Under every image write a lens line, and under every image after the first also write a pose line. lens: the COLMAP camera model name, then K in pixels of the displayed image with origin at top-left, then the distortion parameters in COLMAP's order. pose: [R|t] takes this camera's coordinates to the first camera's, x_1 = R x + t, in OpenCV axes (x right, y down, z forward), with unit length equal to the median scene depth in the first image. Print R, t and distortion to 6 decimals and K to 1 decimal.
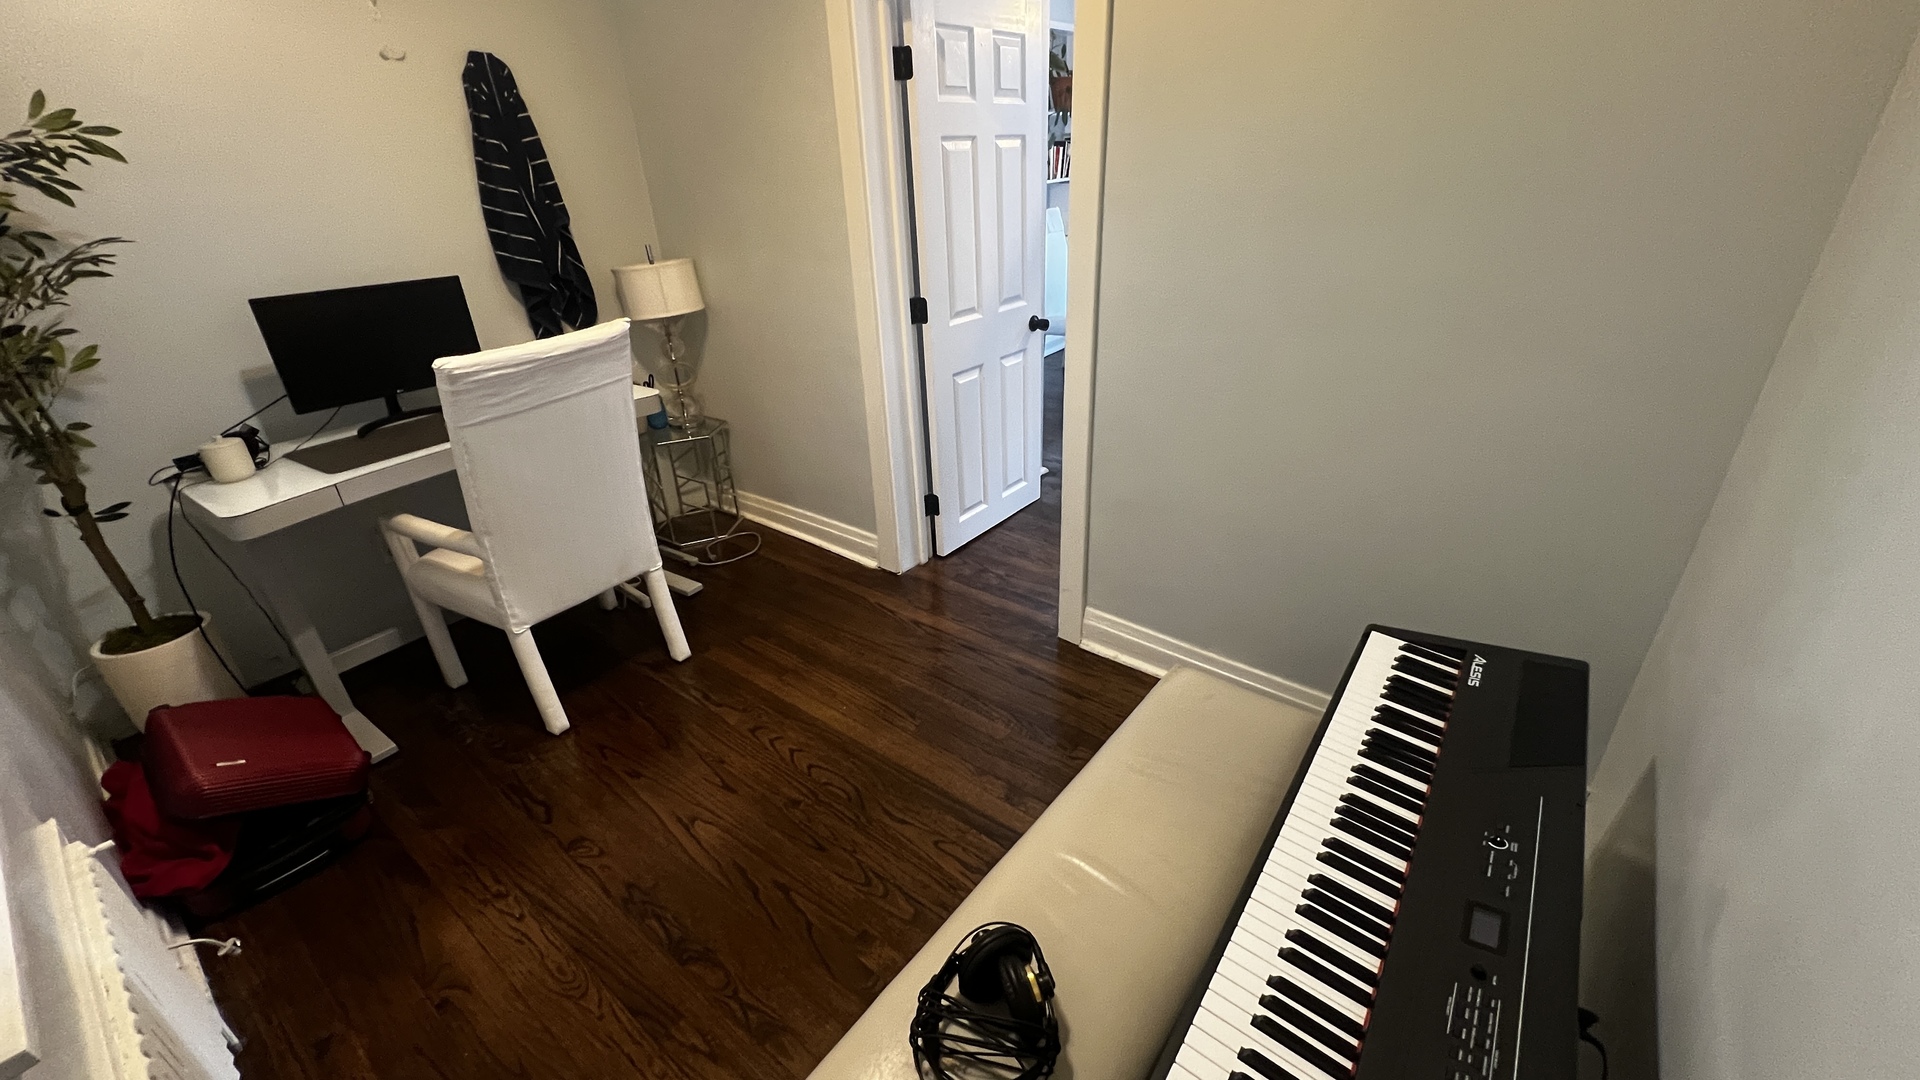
lens RADIAL K [[770.2, 0, 955.3], [0, 770.2, 539.2], [0, 0, 1]] dist [-0.006401, -0.000360]
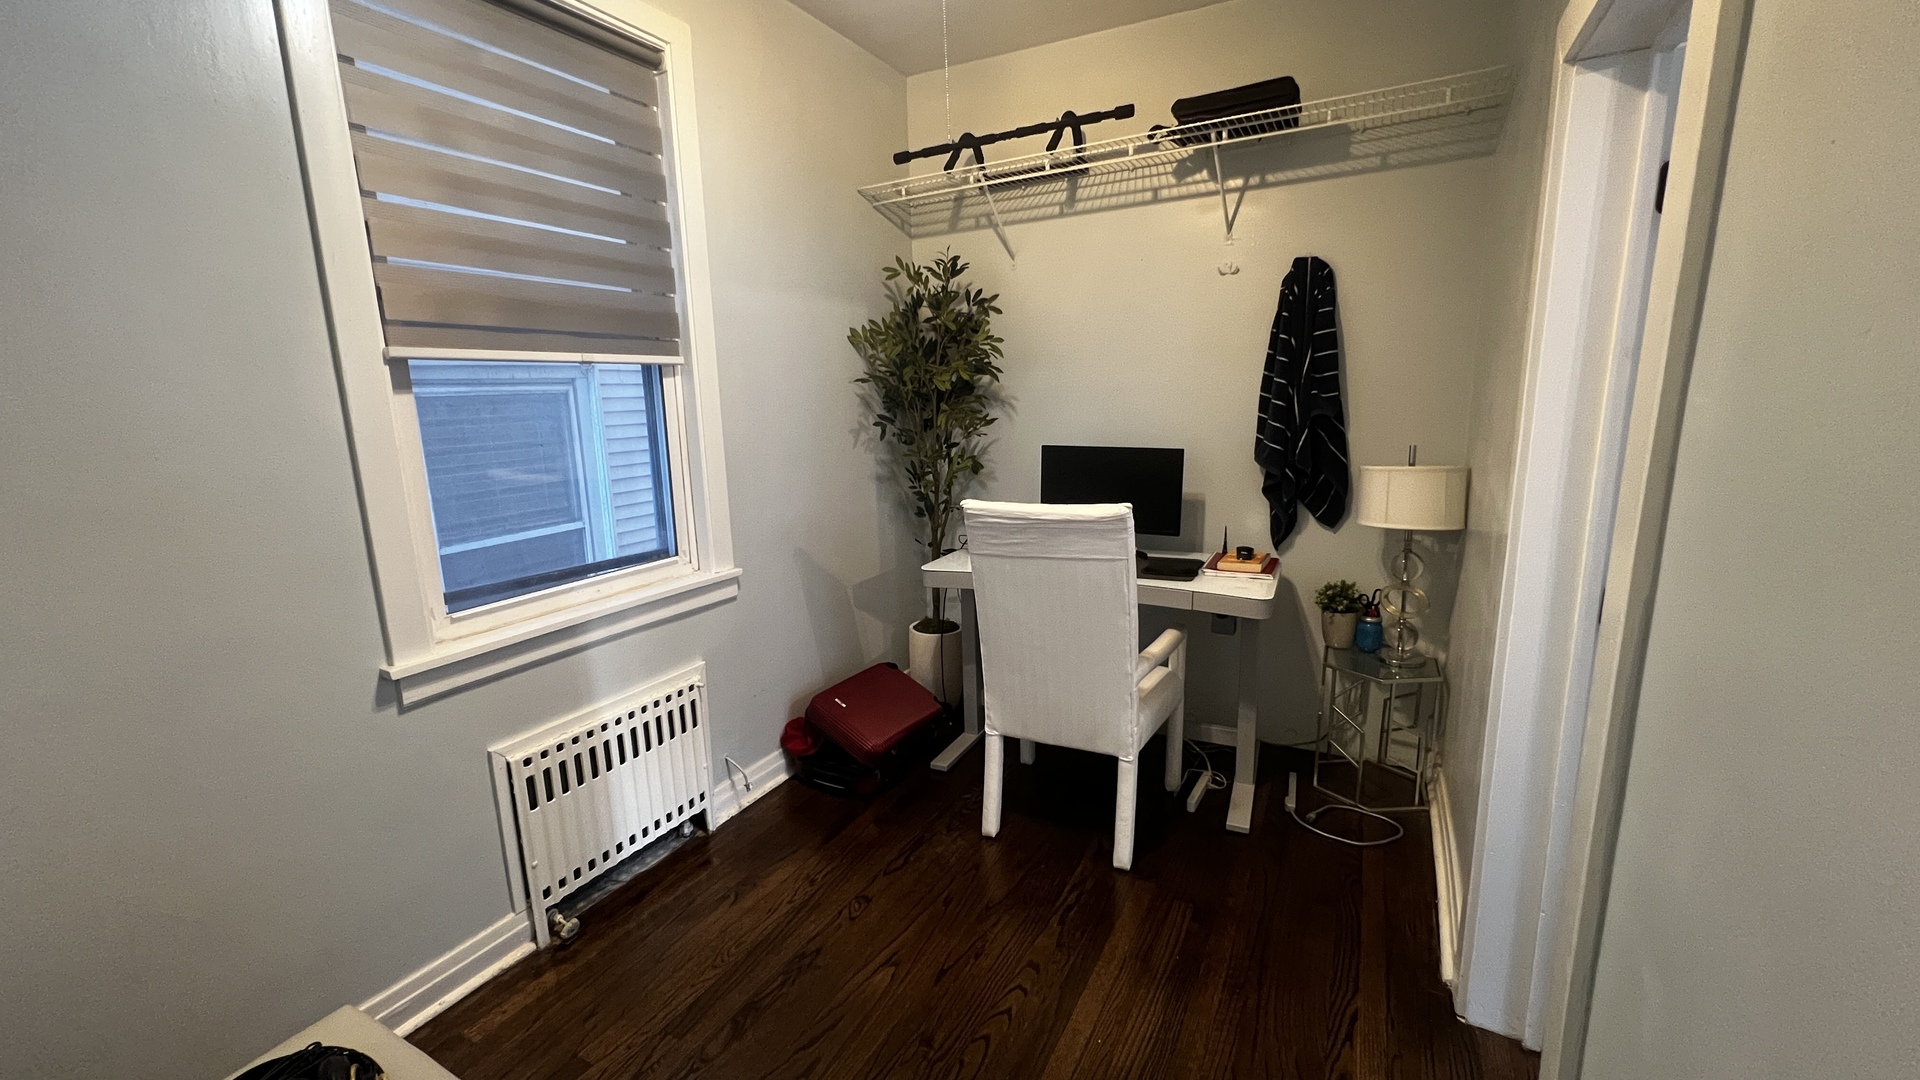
lens RADIAL K [[763.7, 0, 960.3], [0, 763.7, 534.9], [0, 0, 1]] dist [-0.004099, -0.000068]
pose [[0.170283, 0.215596, -0.961521, 0.437750], [-0.418399, 0.899264, 0.127539, -0.258454], [0.892158, 0.380582, 0.243334, 0.529620]]
